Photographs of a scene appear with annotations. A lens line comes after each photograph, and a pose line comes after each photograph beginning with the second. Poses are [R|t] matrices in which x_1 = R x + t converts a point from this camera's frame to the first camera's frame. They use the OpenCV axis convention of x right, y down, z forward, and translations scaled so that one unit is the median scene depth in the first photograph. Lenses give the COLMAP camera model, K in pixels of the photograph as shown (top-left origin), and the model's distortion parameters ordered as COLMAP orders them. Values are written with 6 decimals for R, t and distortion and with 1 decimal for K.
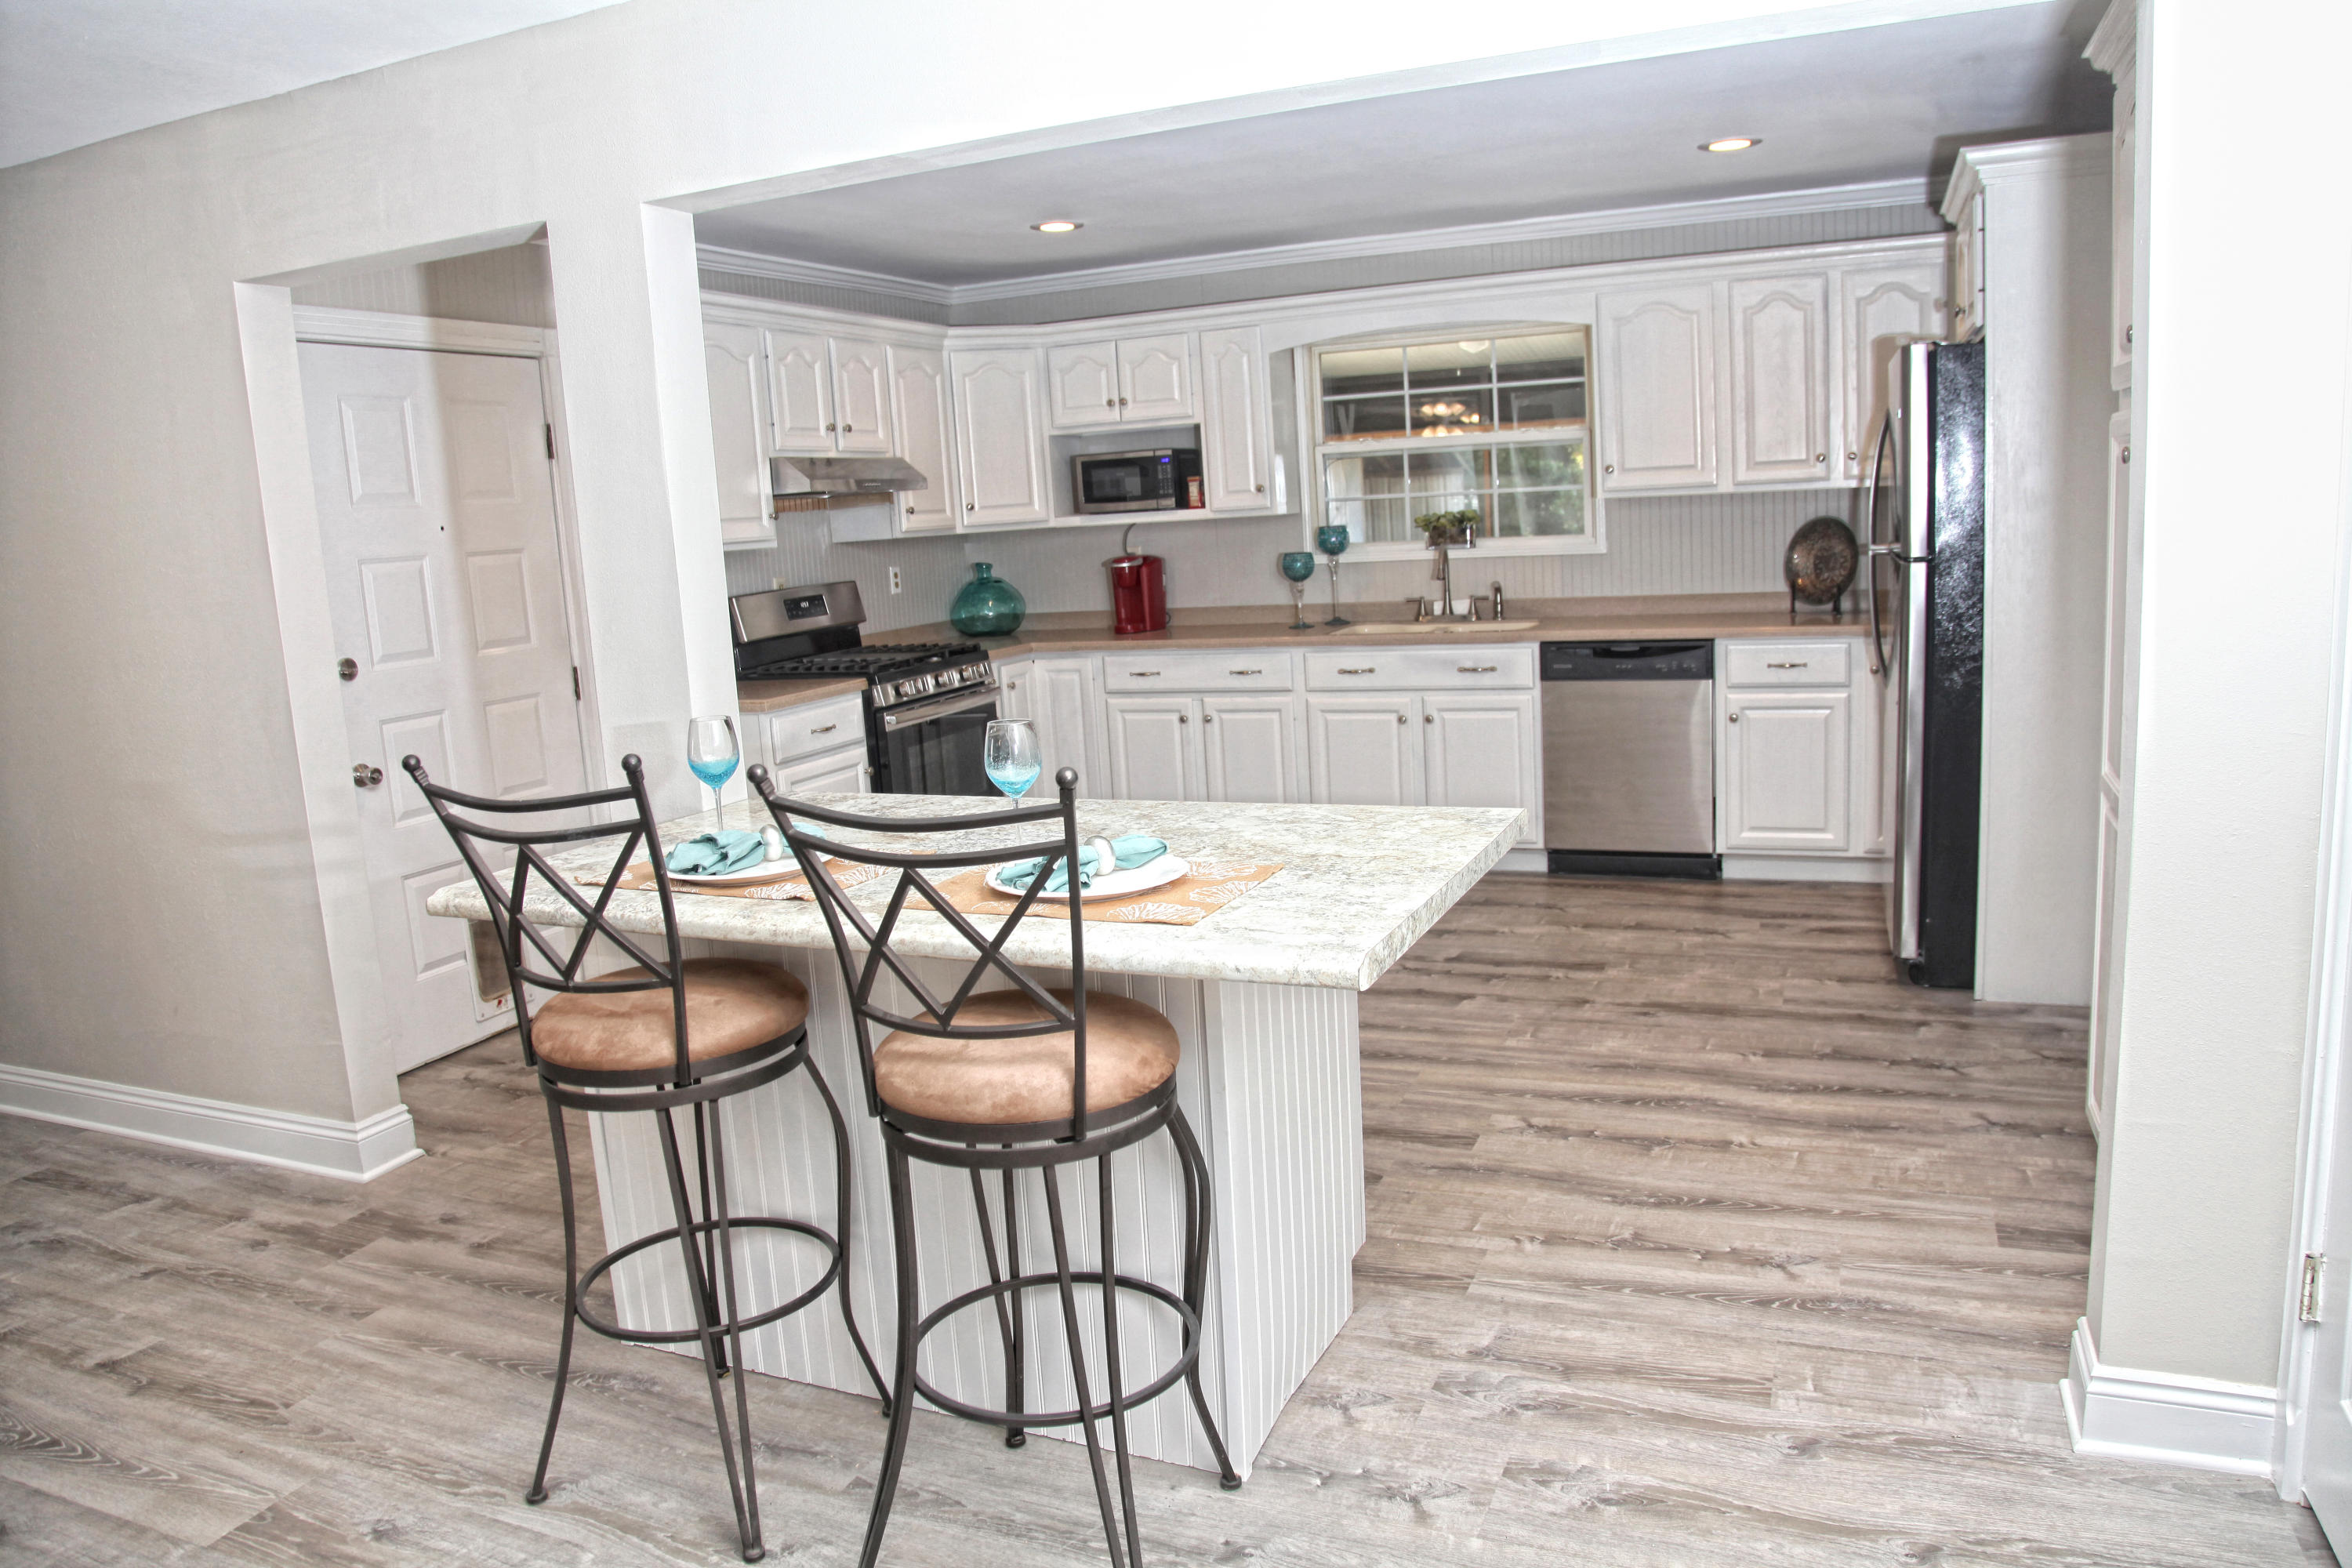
lens RADIAL K [[1651.2, 0, 1167.0], [0, 1651.2, 649.9], [0, 0, 1]] dist [-0.090841, 0.055449]
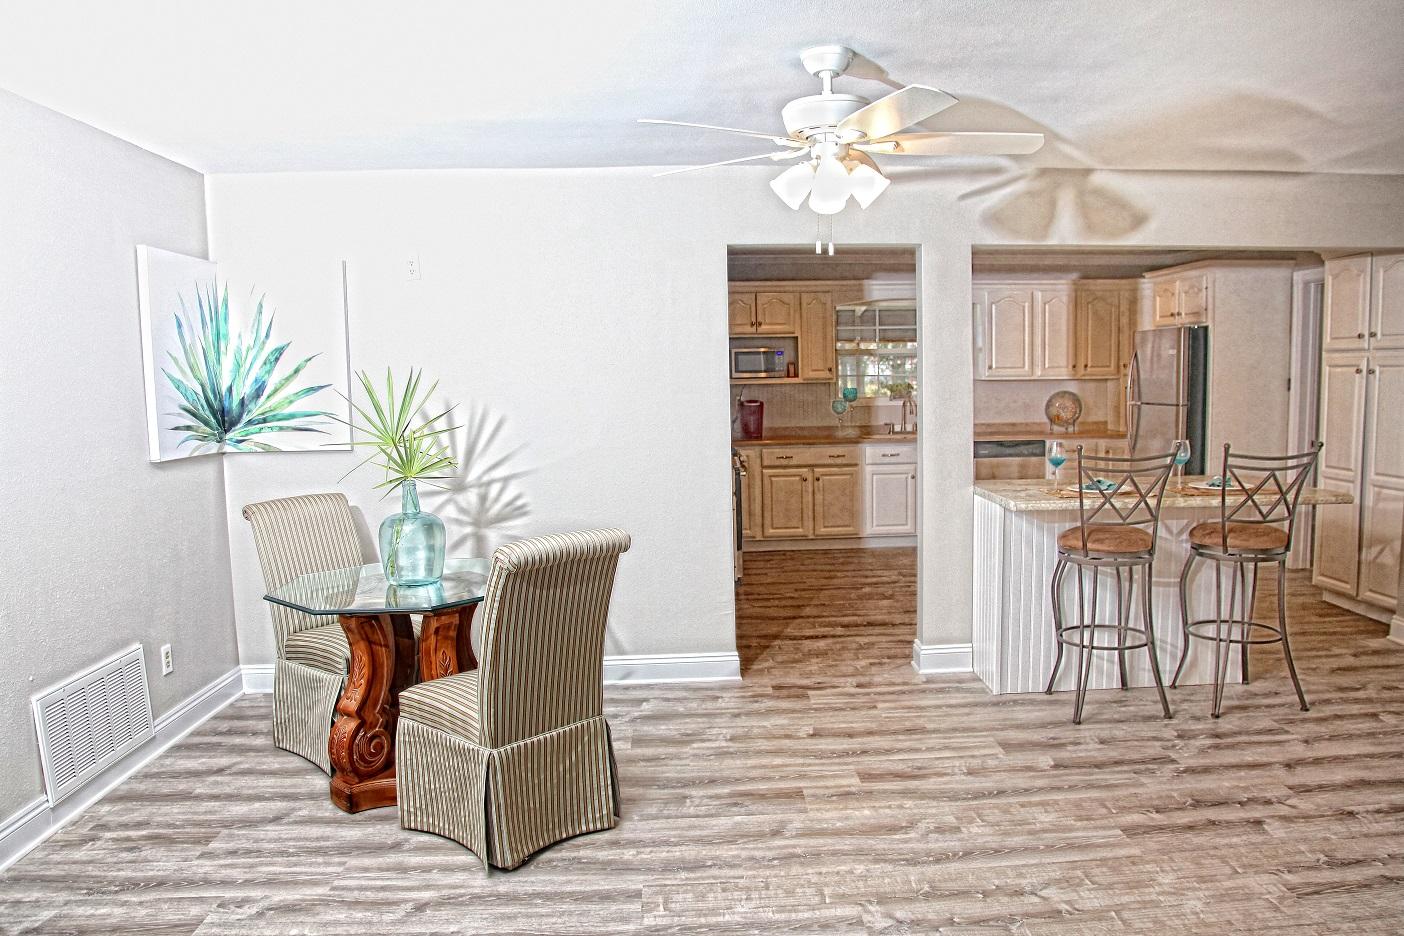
lens RADIAL K [[999.3, 0, 741.7], [0, 999.3, 487.3], [0, 0, 1]] dist [-0.123365, 0.060249]
pose [[0.896006, -0.011590, 0.443890, -0.675331], [0.009295, 0.999930, 0.007344, 0.045991], [-0.443944, -0.002454, 0.896051, -0.095967]]
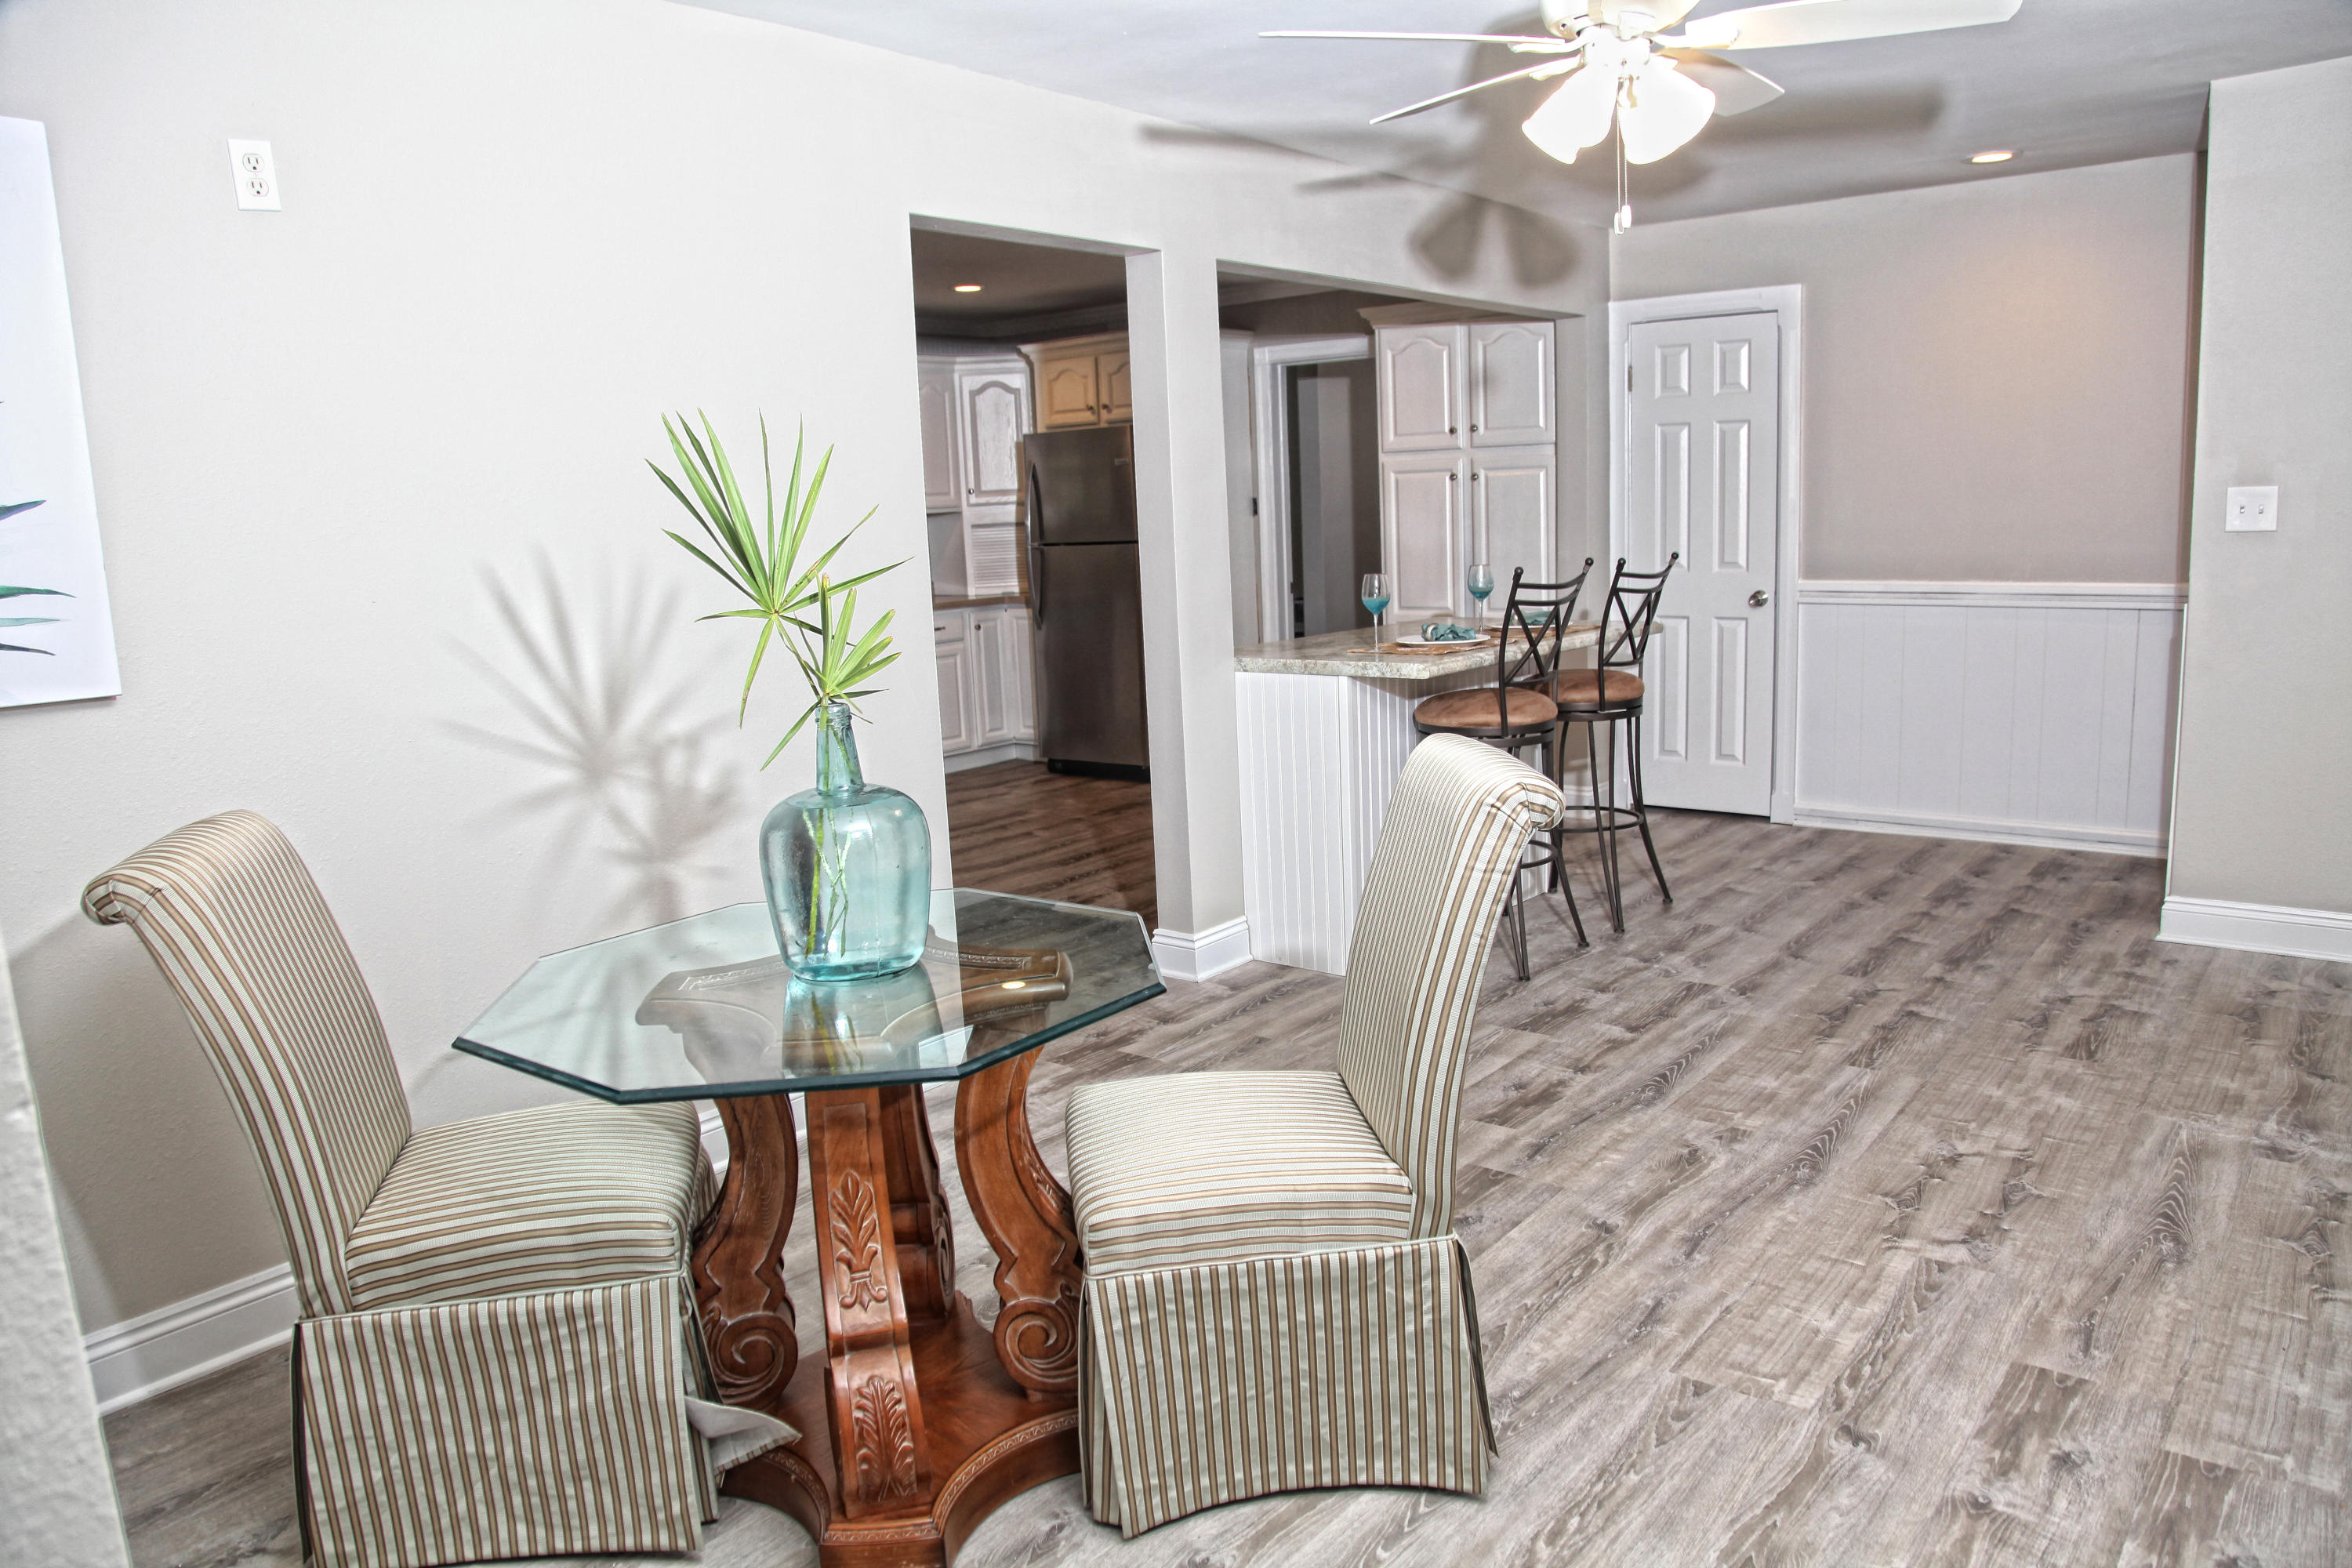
lens RADIAL K [[1594.5, 0, 1176.0], [0, 1594.5, 784.0], [0, 0, 1]] dist [-0.080155, 0.003418]
pose [[0.285695, -0.122236, 0.950493, -0.918977], [0.113353, 0.989179, 0.093140, 0.036805], [-0.951593, 0.081132, 0.296459, 0.342666]]
